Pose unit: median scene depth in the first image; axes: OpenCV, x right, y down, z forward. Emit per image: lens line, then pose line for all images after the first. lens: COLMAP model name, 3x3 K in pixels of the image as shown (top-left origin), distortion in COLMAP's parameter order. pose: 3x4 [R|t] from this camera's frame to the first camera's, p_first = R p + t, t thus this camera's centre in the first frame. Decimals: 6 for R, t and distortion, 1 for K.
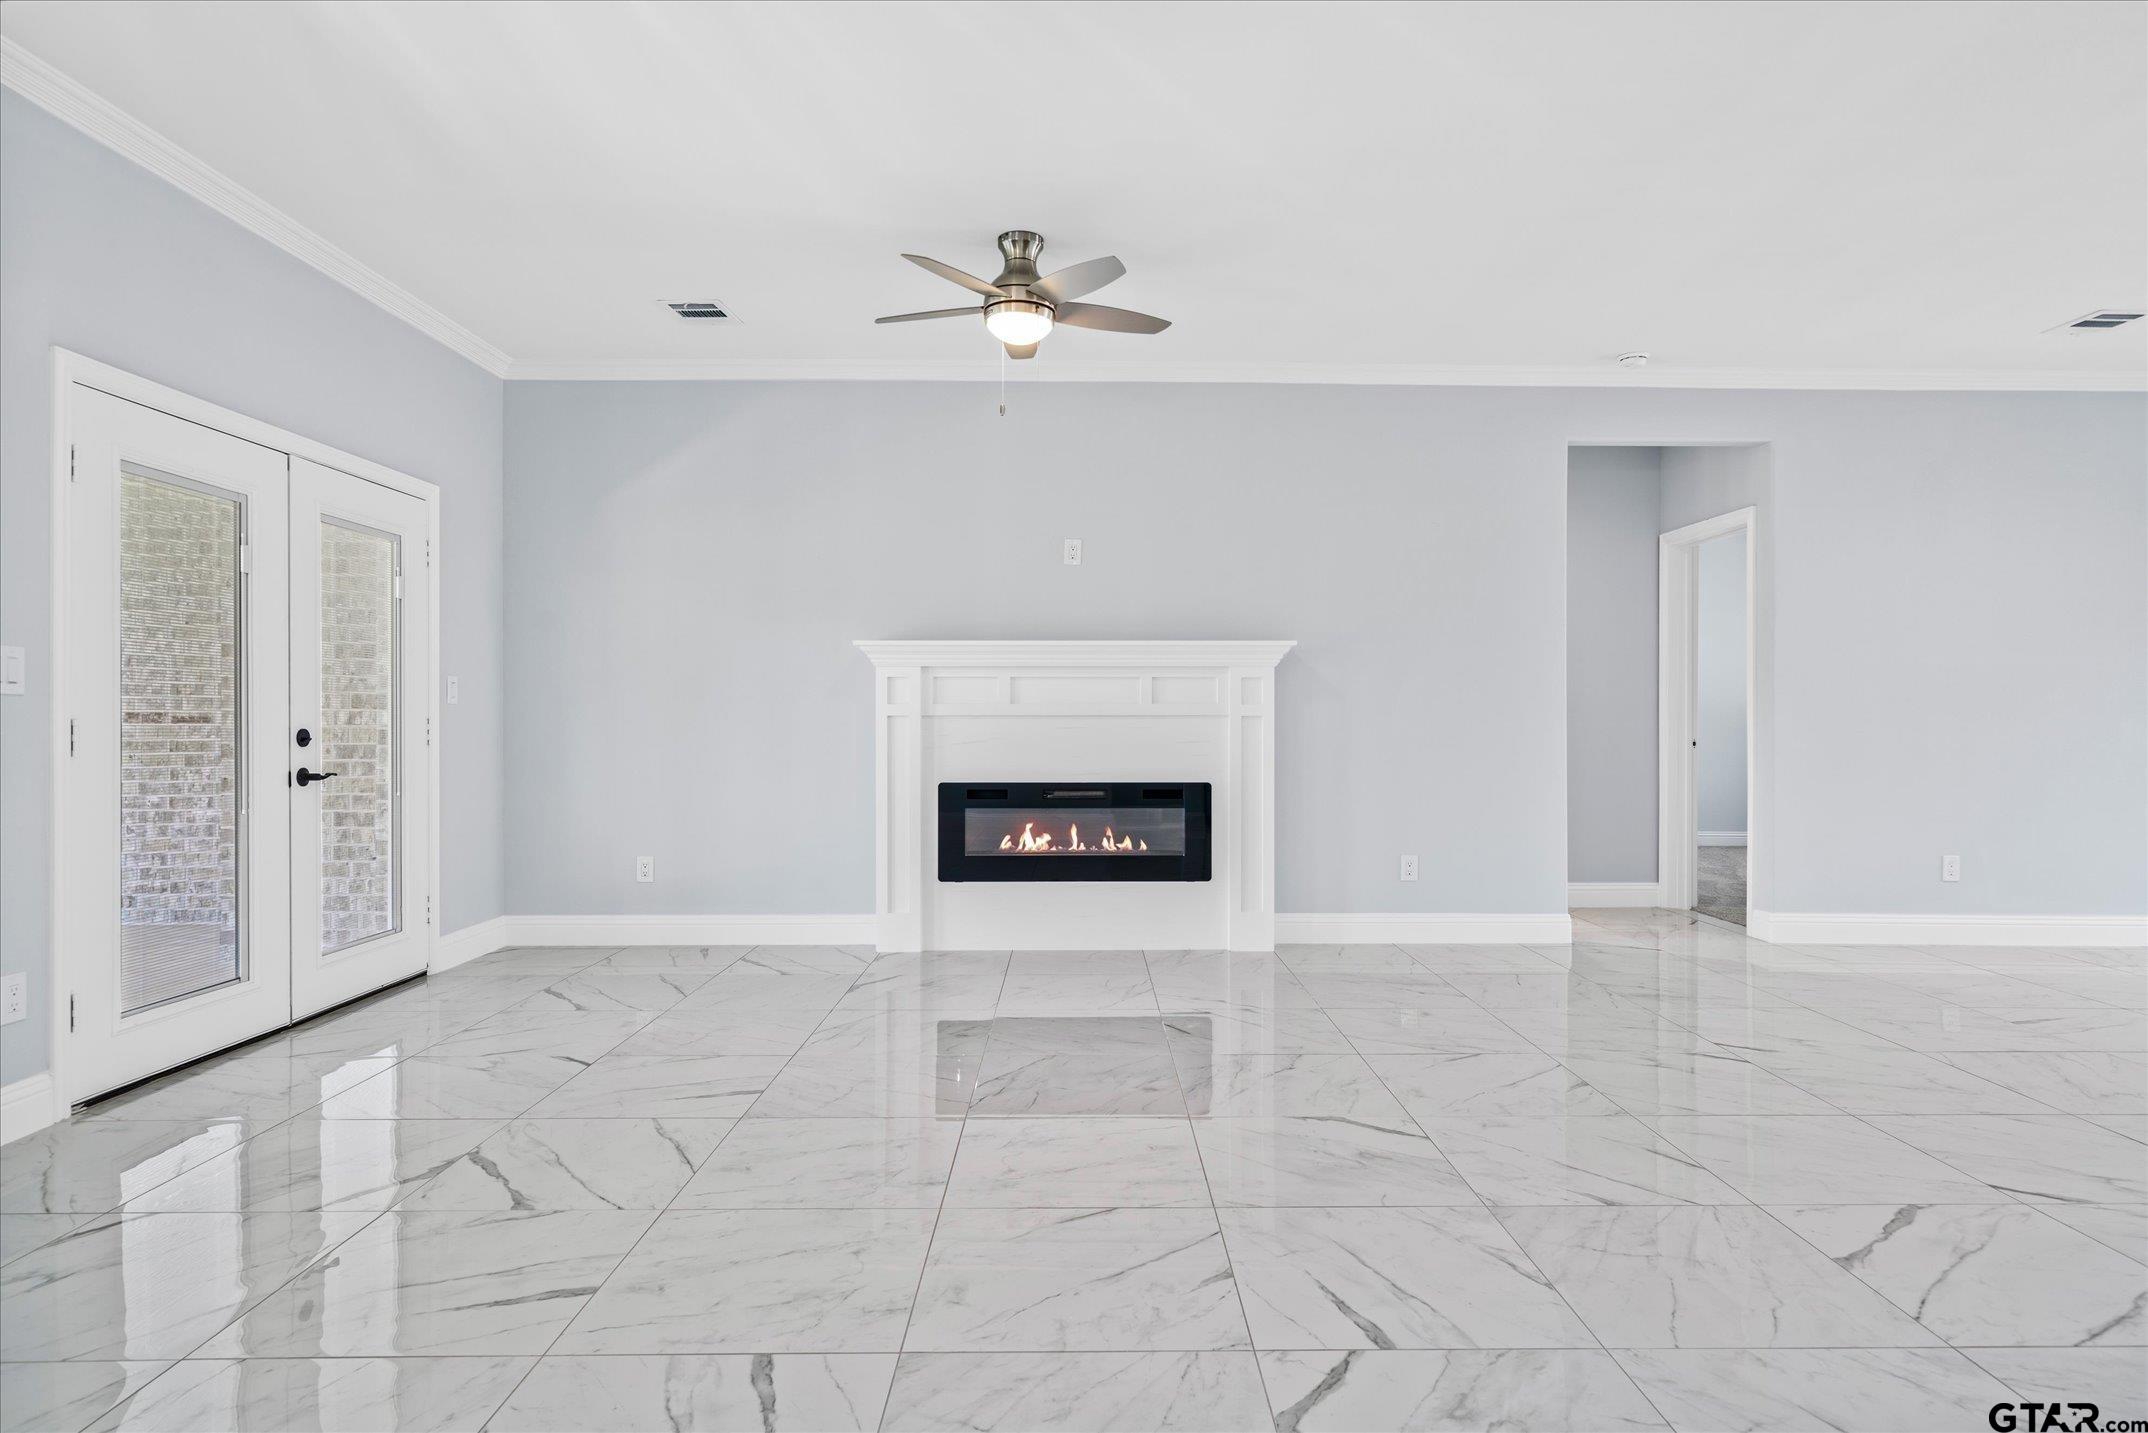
lens RADIAL K [[1212.5, 0, 1090.9], [0, 1212.5, 723.7], [0, 0, 1]] dist [0.004854, 0.002265]
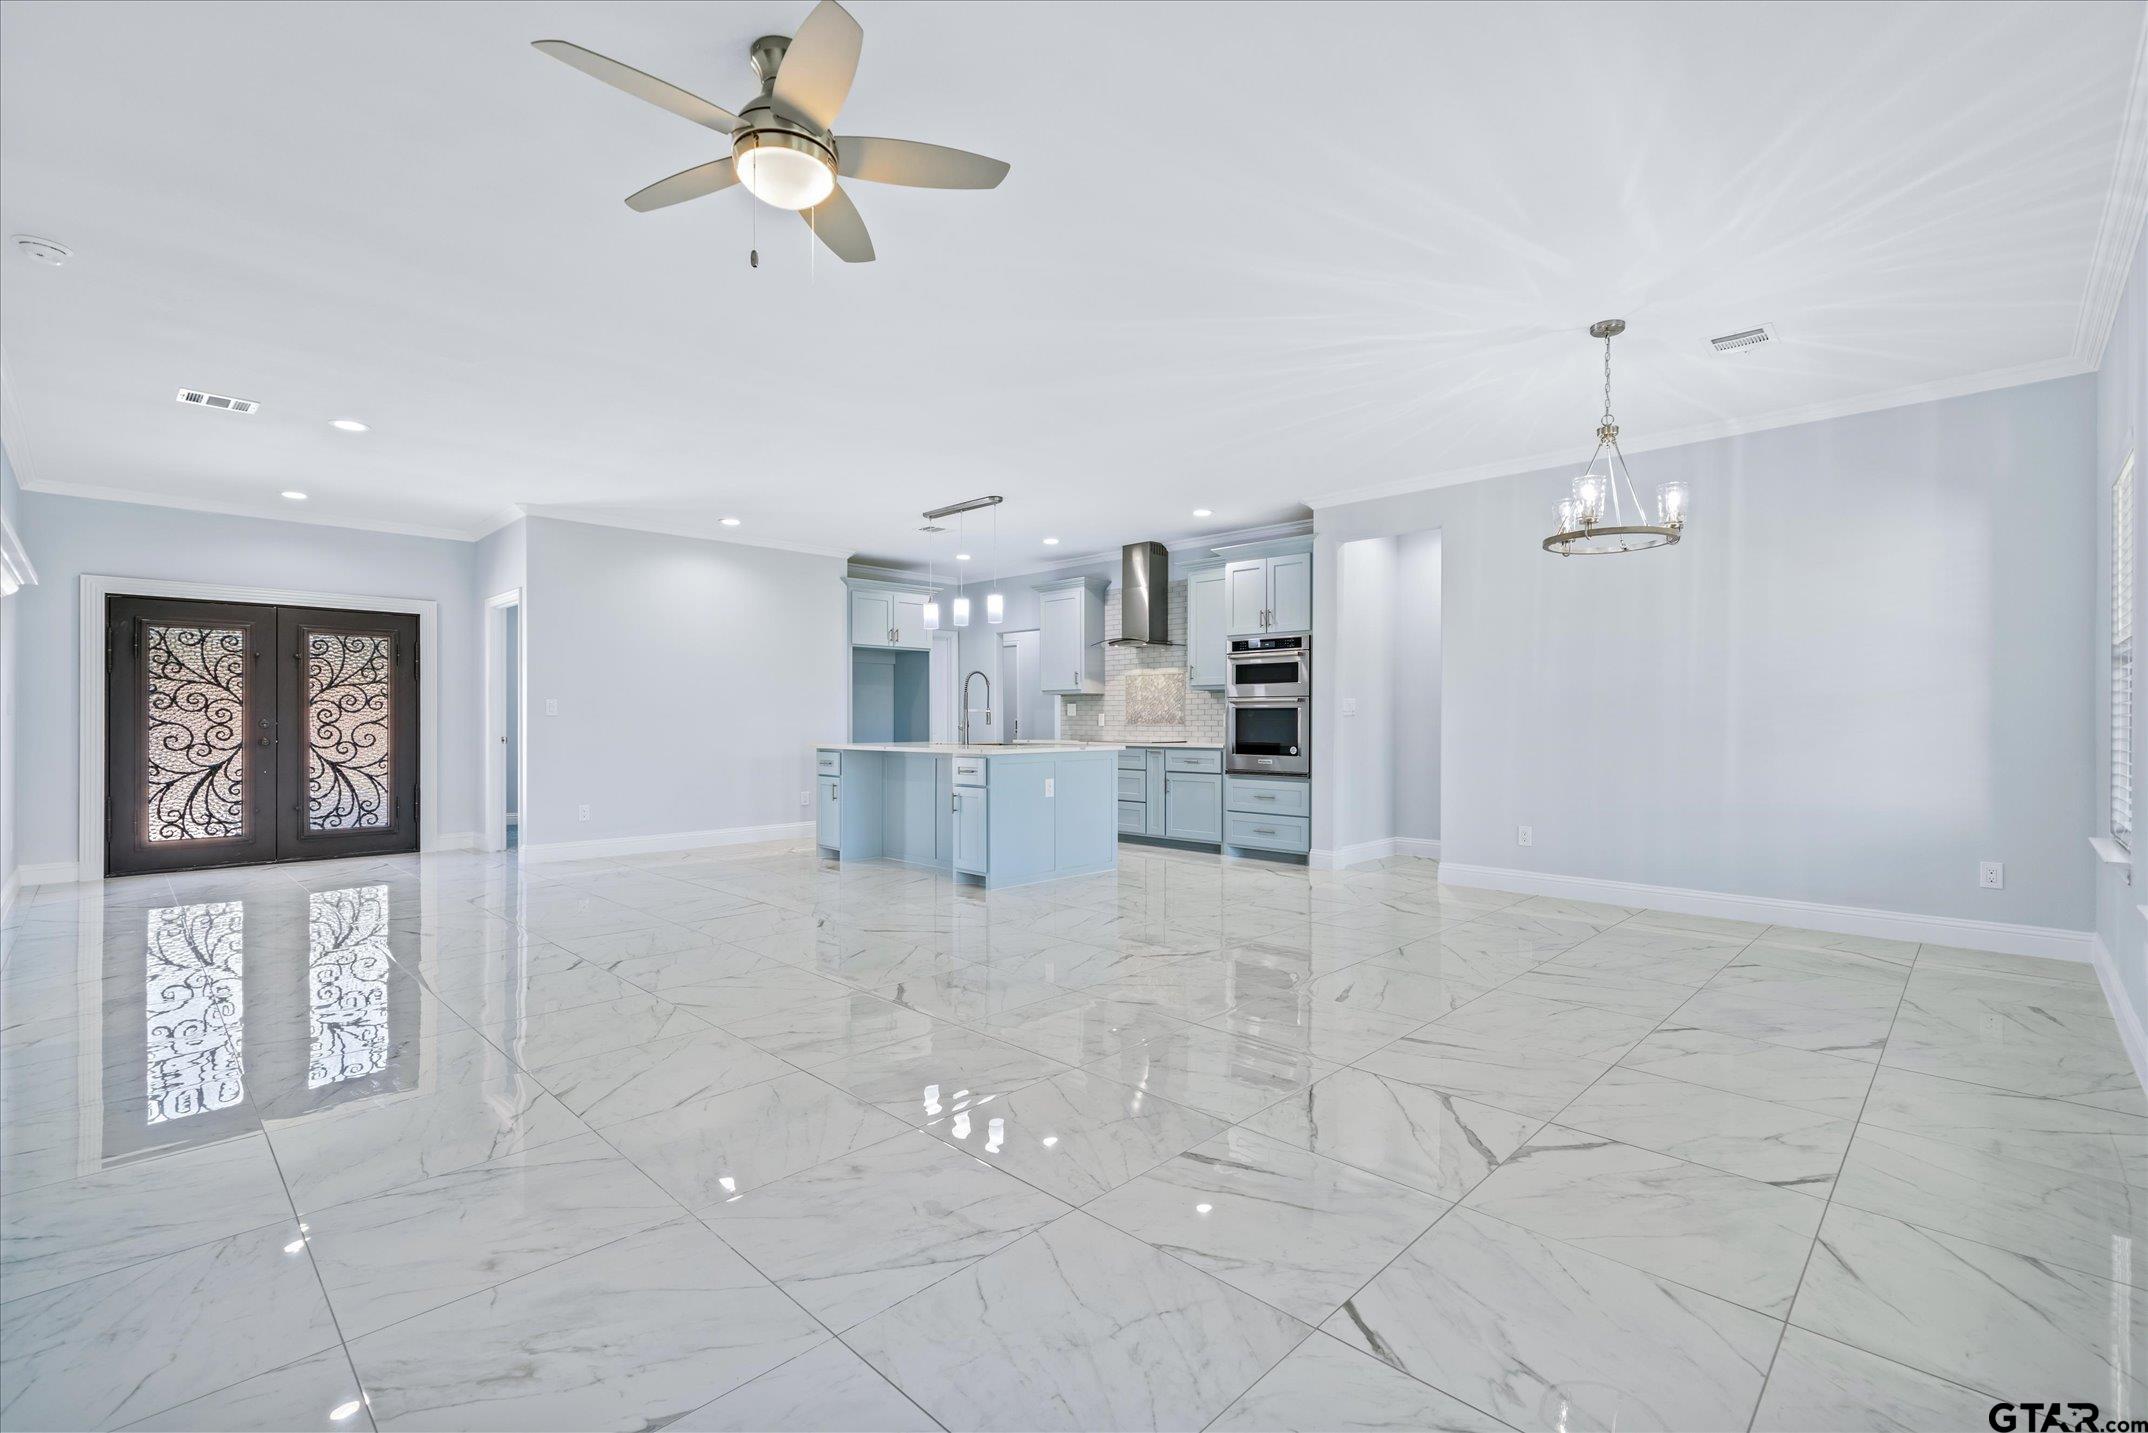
lens RADIAL K [[945.0, 0, 1106.4], [0, 945.0, 718.8], [0, 0, 1]] dist [-0.004119, 0.001206]
pose [[-0.721419, -0.001682, 0.692497, -0.749399], [0.000684, 0.999995, 0.003141, -0.011707], [-0.692499, 0.002740, -0.721414, 1.633984]]
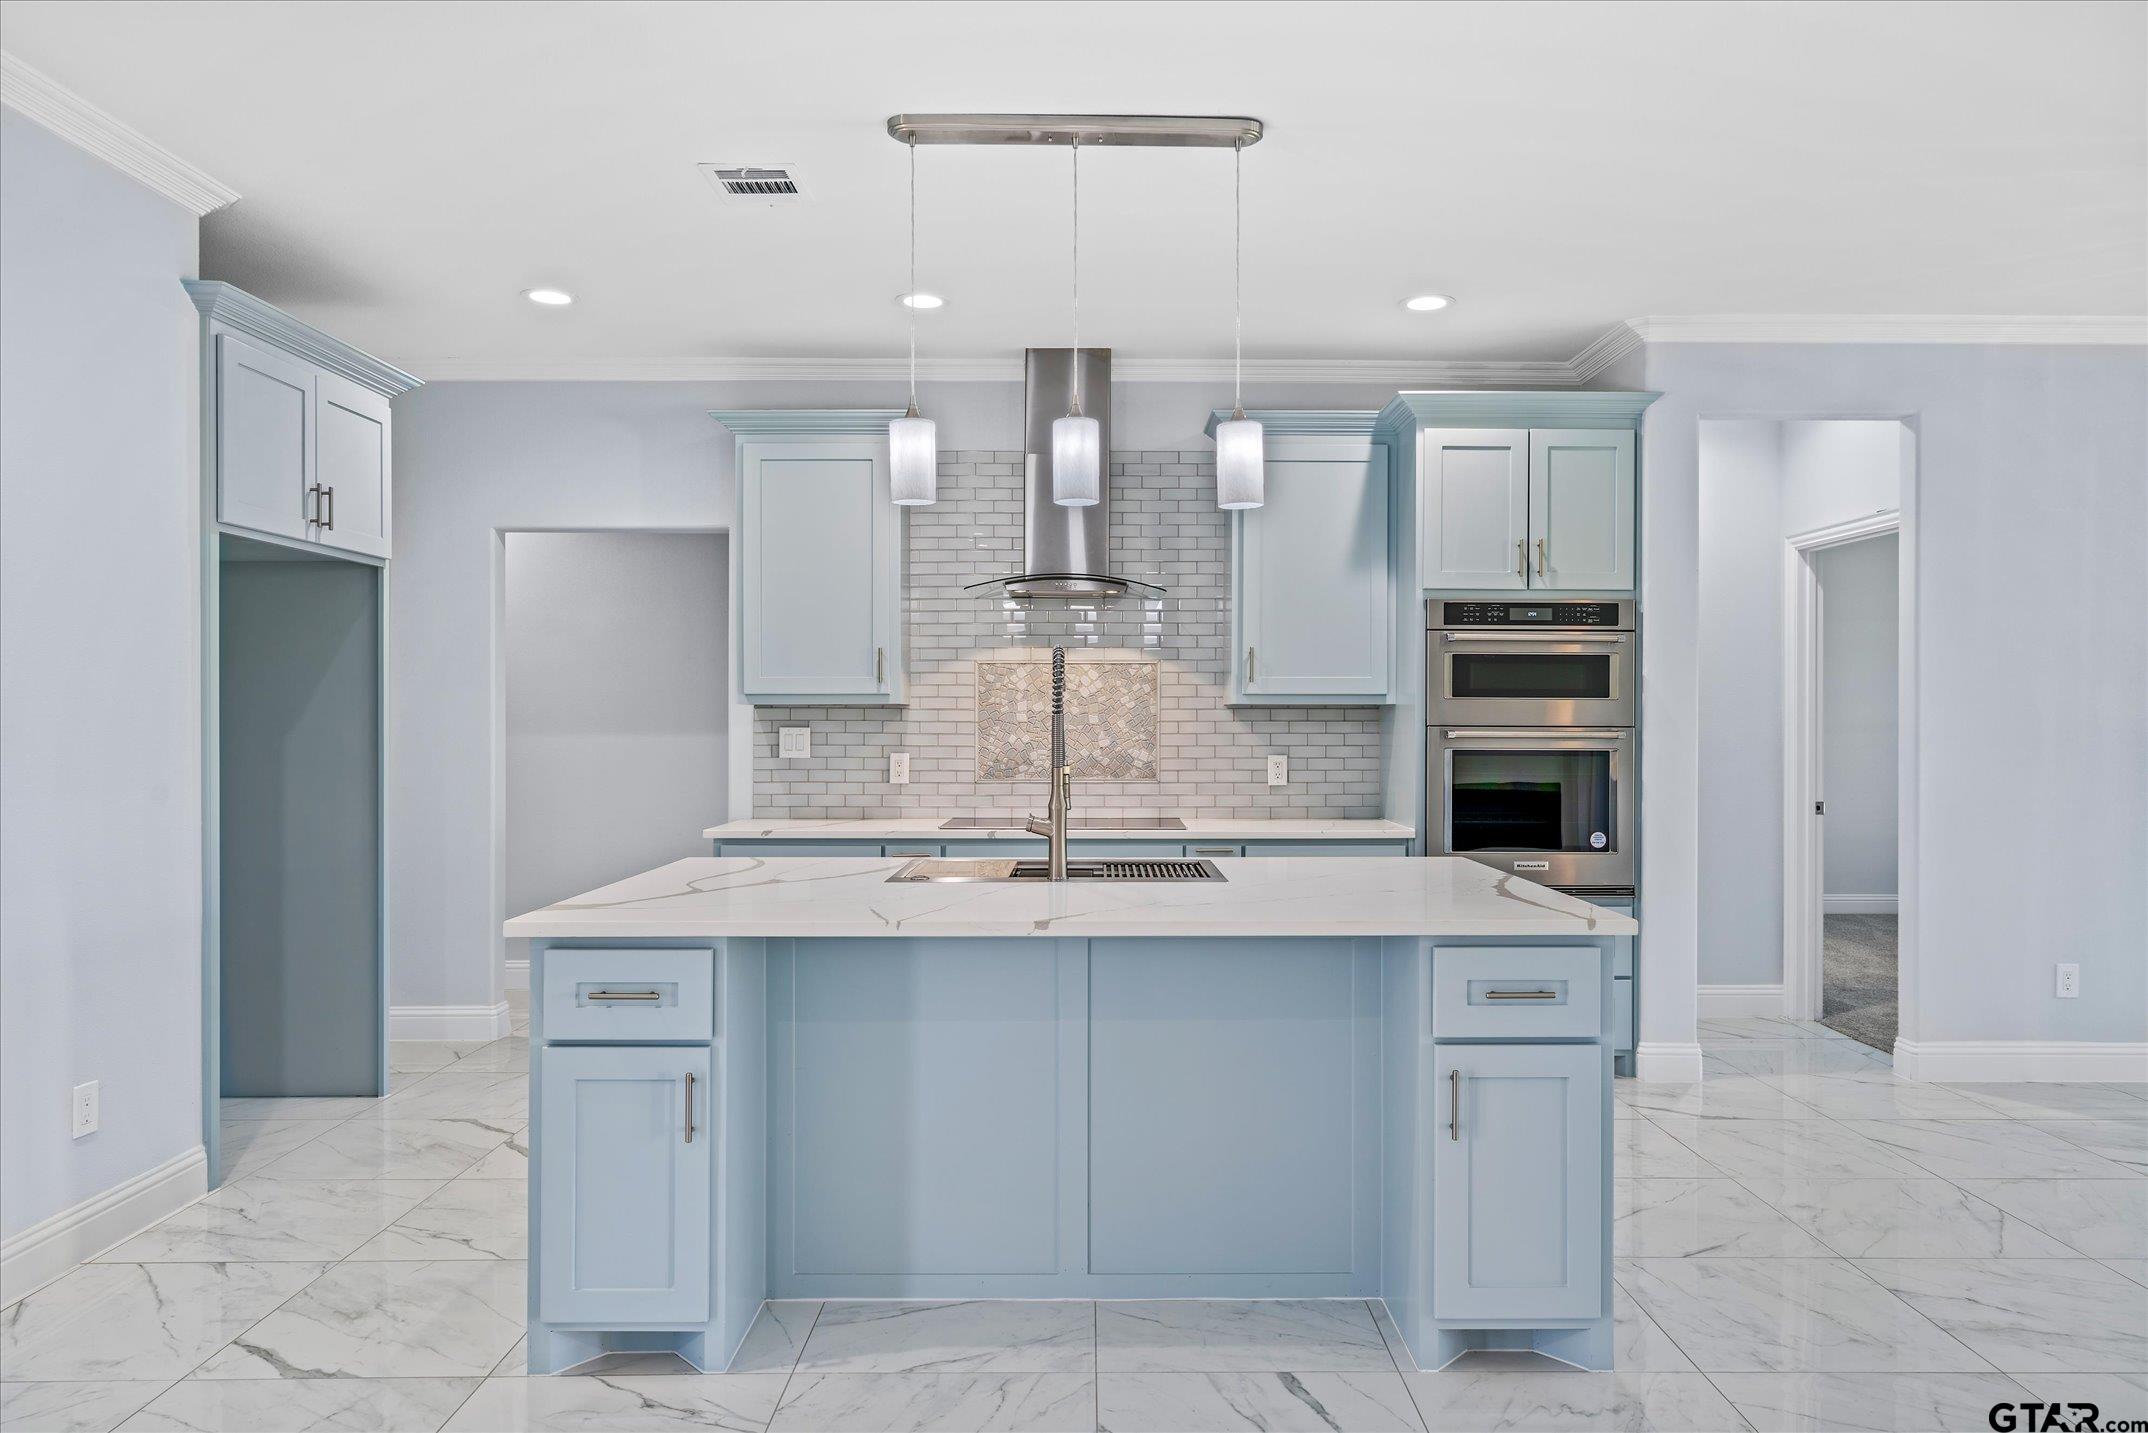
lens RADIAL K [[1412.1, 0, 1099.9], [0, 1412.1, 718.8], [0, 0, 1]] dist [0.004337, 0.001157]
pose [[-0.999977, -0.004440, 0.005189, 1.005474], [-0.004417, 0.999980, 0.004419, -0.070067], [-0.005209, 0.004396, -0.999977, 1.317294]]
